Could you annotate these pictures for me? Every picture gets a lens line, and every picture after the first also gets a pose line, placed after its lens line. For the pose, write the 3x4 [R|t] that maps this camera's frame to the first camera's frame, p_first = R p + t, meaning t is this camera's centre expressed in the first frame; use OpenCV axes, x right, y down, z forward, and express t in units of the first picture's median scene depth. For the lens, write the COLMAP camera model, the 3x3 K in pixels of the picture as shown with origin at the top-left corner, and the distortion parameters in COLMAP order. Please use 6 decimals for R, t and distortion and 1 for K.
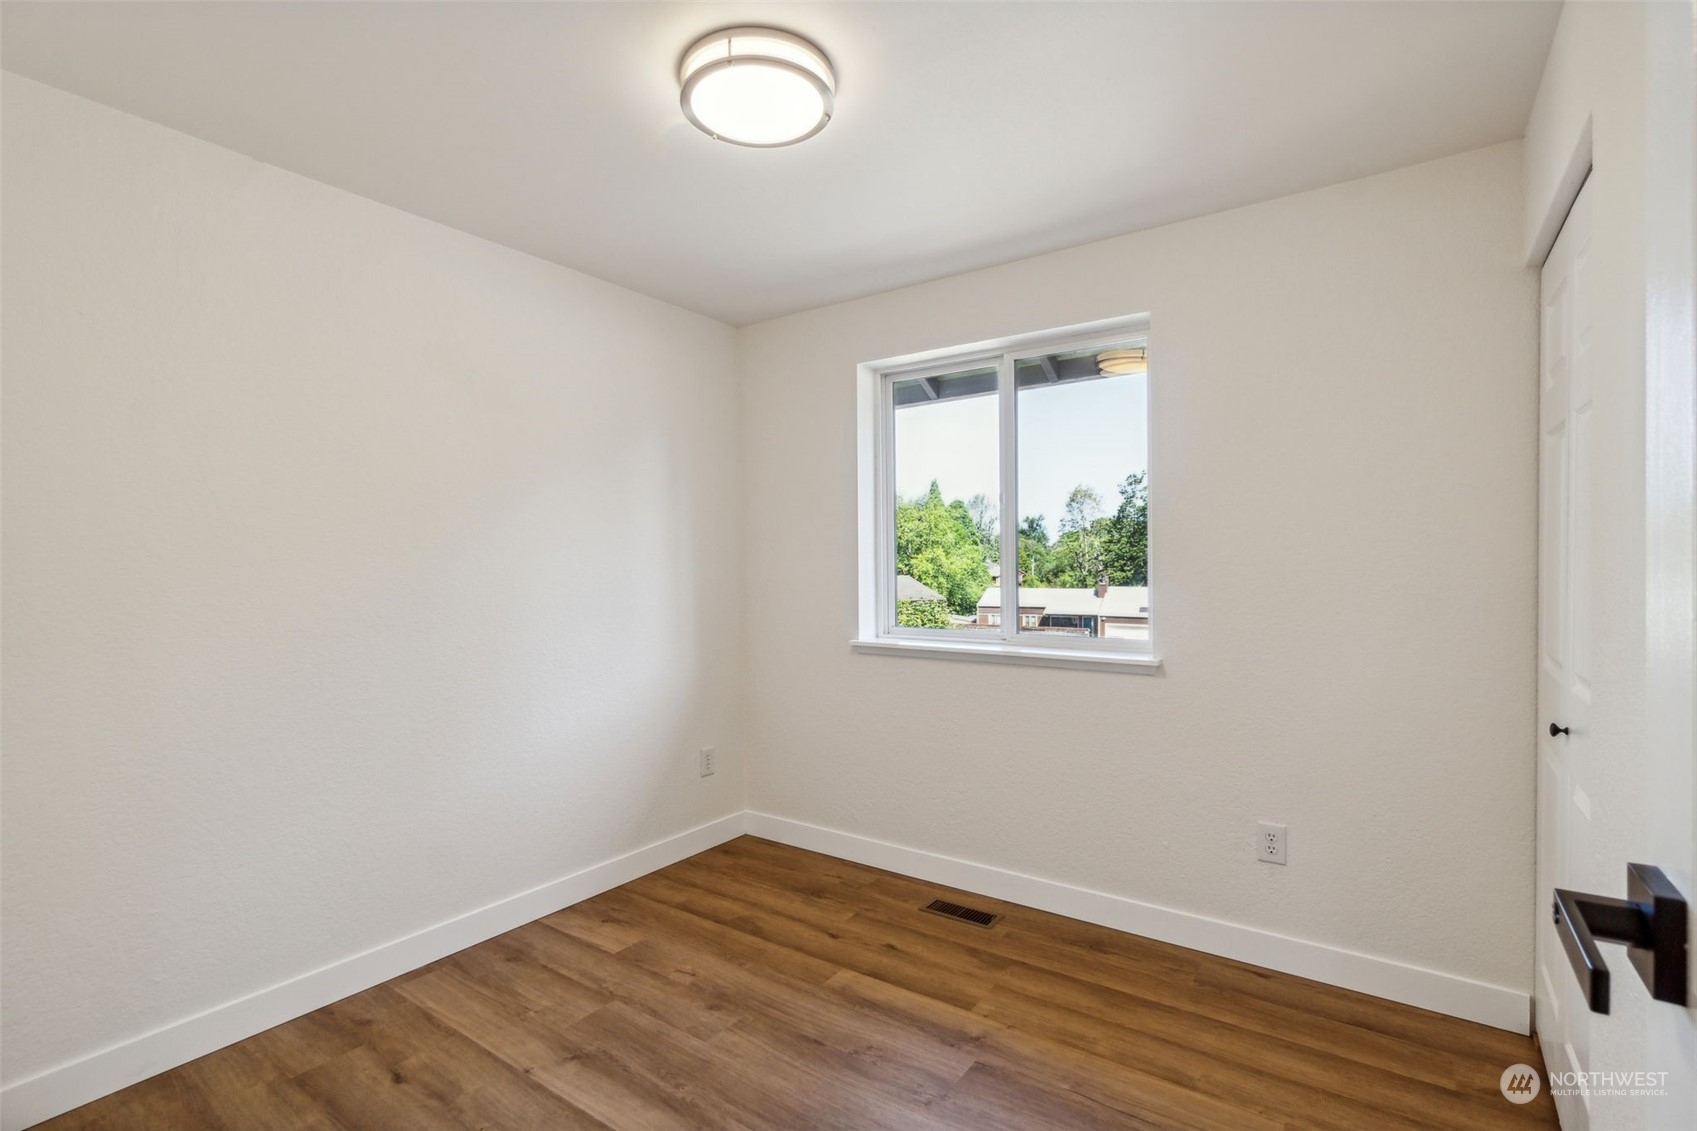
lens RADIAL K [[796.0, 0, 862.4], [0, 796.0, 571.5], [0, 0, 1]] dist [-0.008178, 0.002360]
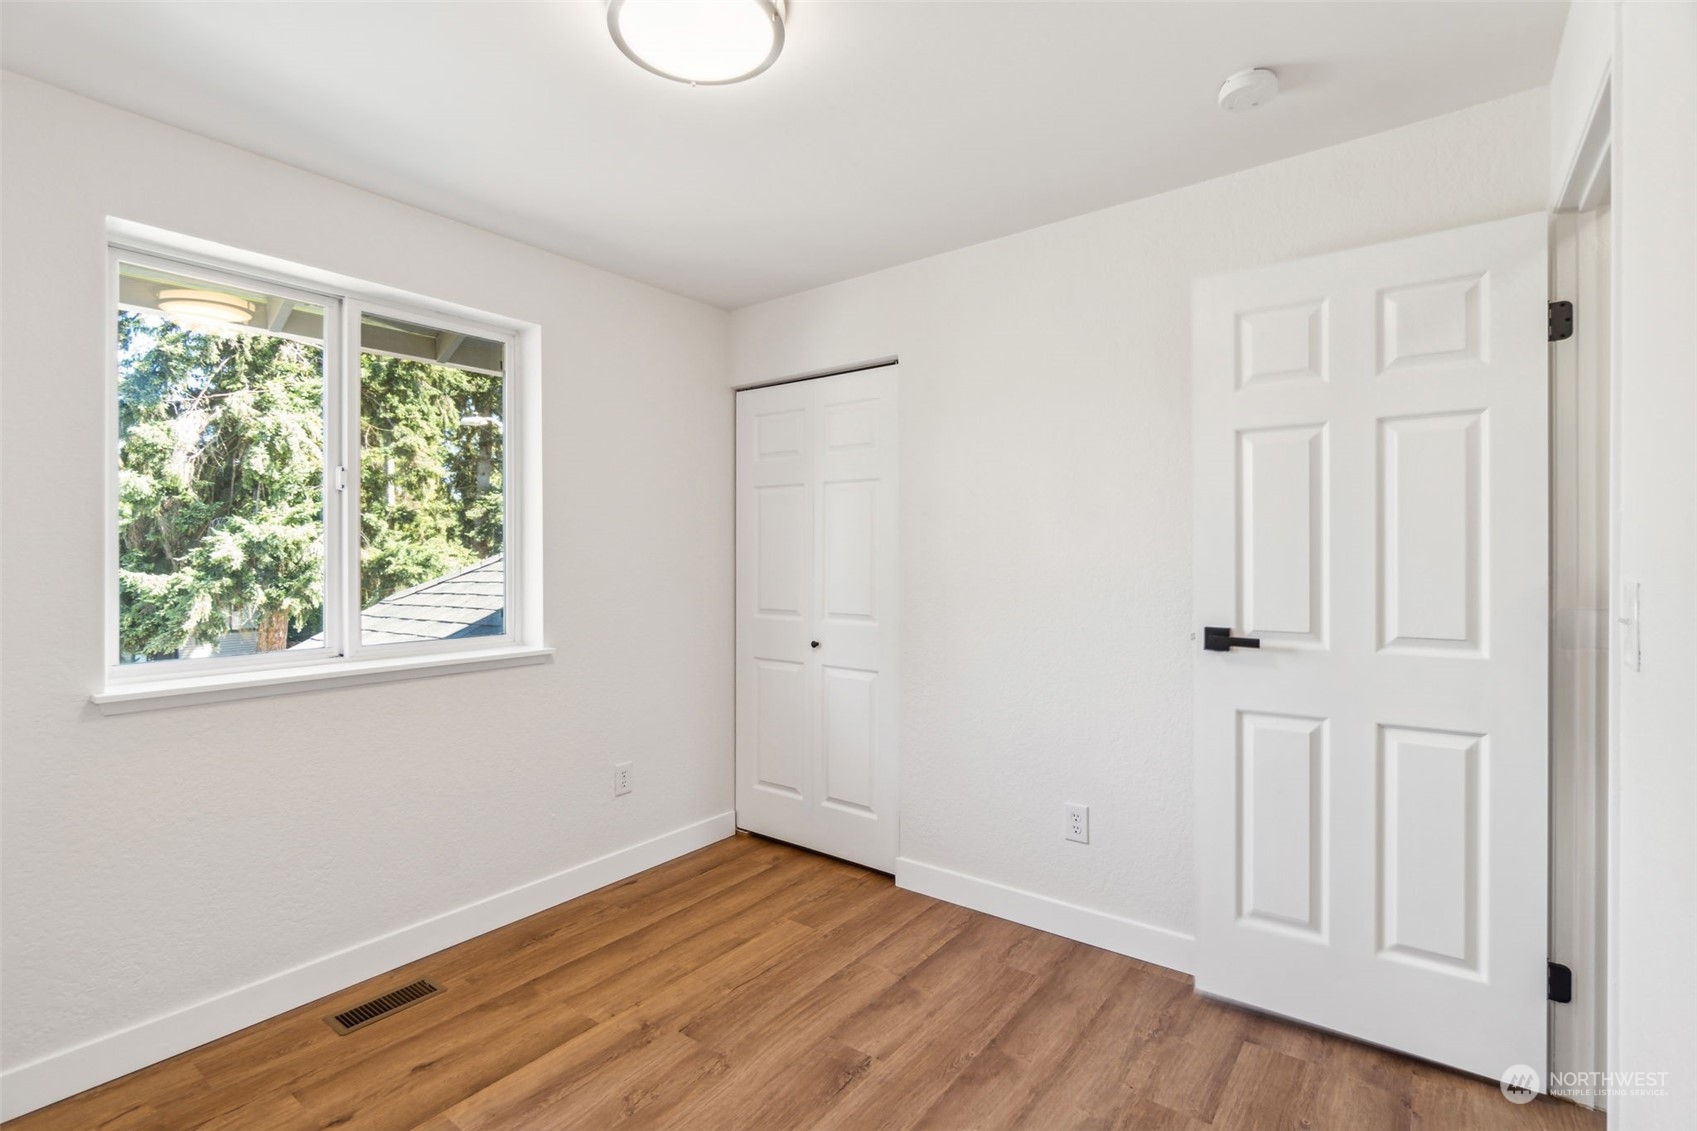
lens RADIAL K [[796.0, 0, 795.4], [0, 796.0, 557.7], [0, 0, 1]] dist [-0.008178, 0.002360]
pose [[0.072904, 0.003750, 0.997332, -0.793290], [0.016013, 0.999860, -0.004930, -0.002270], [-0.997210, 0.016329, 0.072834, 0.670360]]
